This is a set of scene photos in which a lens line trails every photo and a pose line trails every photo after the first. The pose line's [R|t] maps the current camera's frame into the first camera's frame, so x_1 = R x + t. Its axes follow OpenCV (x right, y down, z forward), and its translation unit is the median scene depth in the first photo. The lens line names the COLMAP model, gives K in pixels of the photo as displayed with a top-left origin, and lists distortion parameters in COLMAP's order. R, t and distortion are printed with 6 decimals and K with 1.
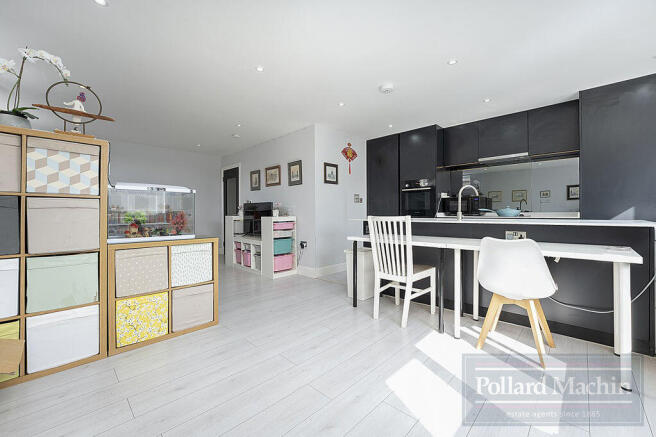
lens RADIAL K [[276.1, 0, 327.6], [0, 276.1, 210.8], [0, 0, 1]] dist [-0.002852, -0.000349]
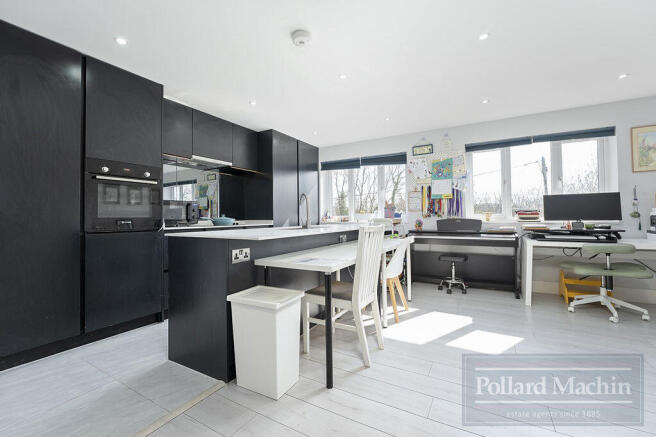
lens RADIAL K [[276.1, 0, 327.6], [0, 276.1, 210.8], [0, 0, 1]] dist [-0.002852, -0.000349]
pose [[-0.233949, 0.035135, 0.971614, -0.325955], [0.009506, 0.999382, -0.033850, 0.005542], [-0.972202, 0.001317, -0.234138, 0.805932]]
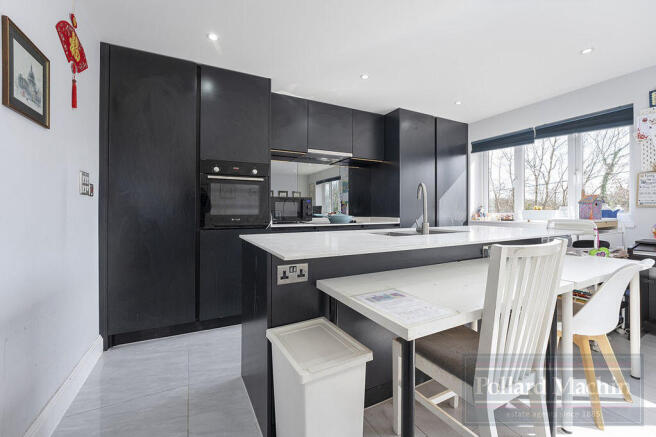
lens RADIAL K [[267.6, 0, 326.7], [0, 267.6, 213.6], [0, 0, 1]] dist [-0.010474, -0.000058]
pose [[0.333560, 0.002915, 0.942724, -0.139149], [-0.005137, 0.999986, -0.001274, -0.007333], [-0.942715, -0.004417, 0.333570, 0.701317]]
